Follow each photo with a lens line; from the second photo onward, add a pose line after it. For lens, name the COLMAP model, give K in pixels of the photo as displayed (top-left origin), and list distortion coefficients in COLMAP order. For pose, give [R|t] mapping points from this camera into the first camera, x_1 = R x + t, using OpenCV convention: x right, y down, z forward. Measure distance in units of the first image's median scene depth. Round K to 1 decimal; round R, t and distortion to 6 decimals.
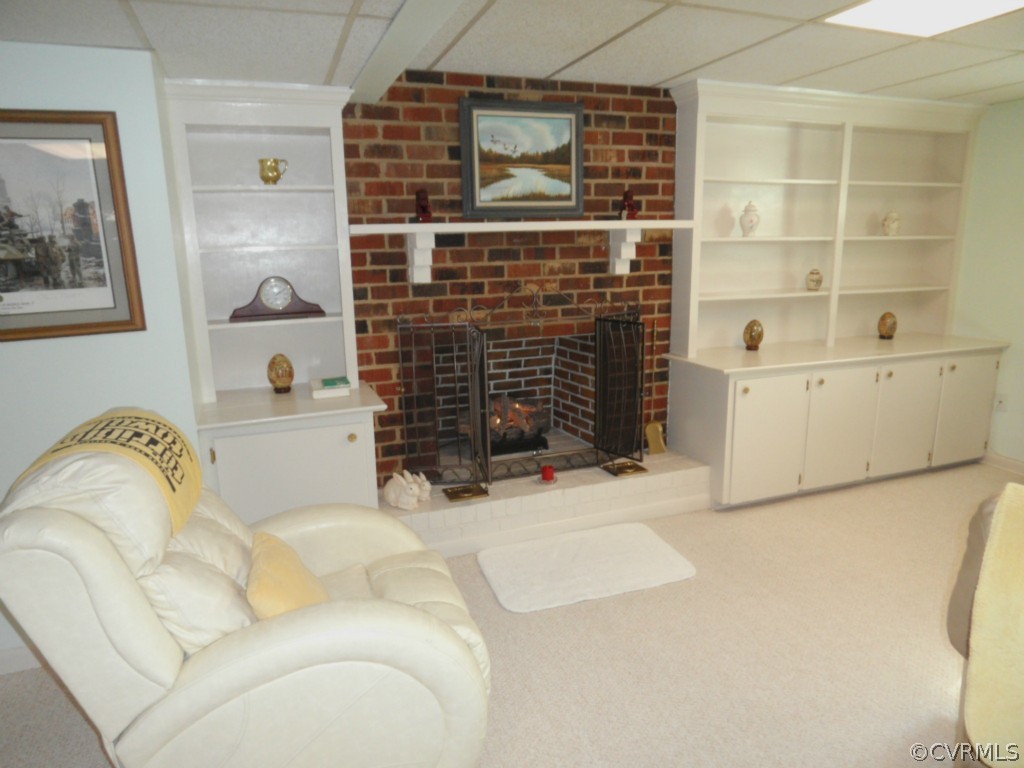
lens RADIAL K [[674.8, 0, 513.3], [0, 674.8, 384.2], [0, 0, 1]] dist [-0.036800, 0.009291]
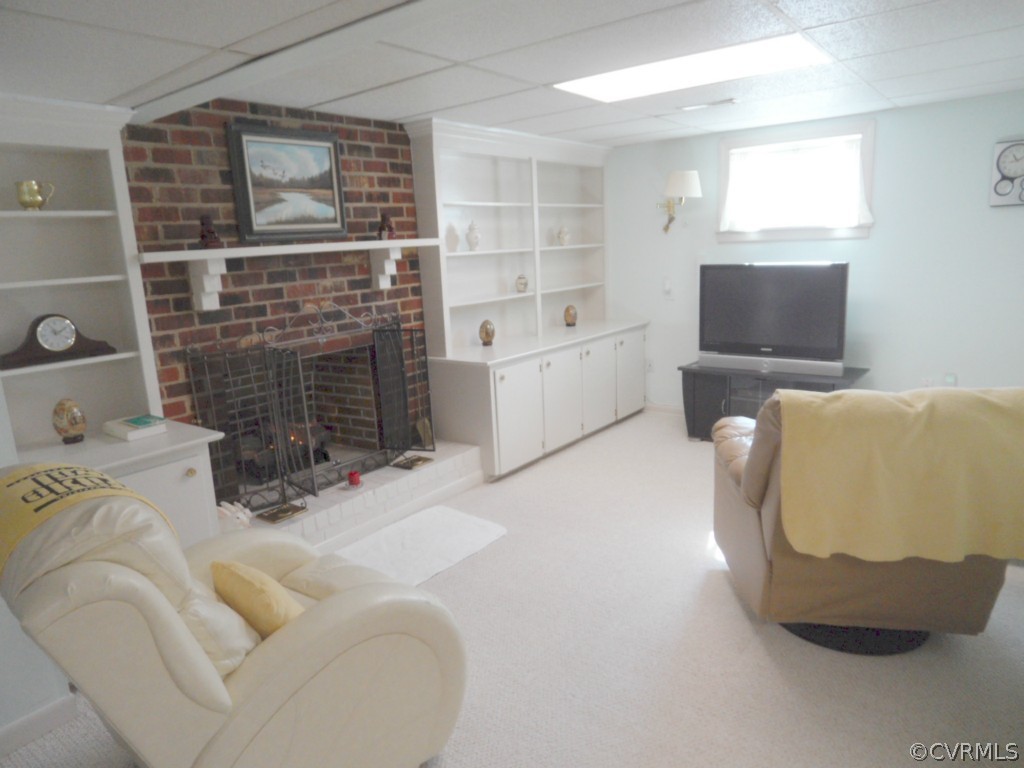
lens RADIAL K [[674.8, 0, 510.7], [0, 674.8, 385.8], [0, 0, 1]] dist [-0.036800, 0.009291]
pose [[0.850053, -0.134325, 0.509281, -0.252298], [0.146360, 0.989092, 0.016584, 0.006370], [-0.505954, 0.060441, 0.860440, -0.044879]]
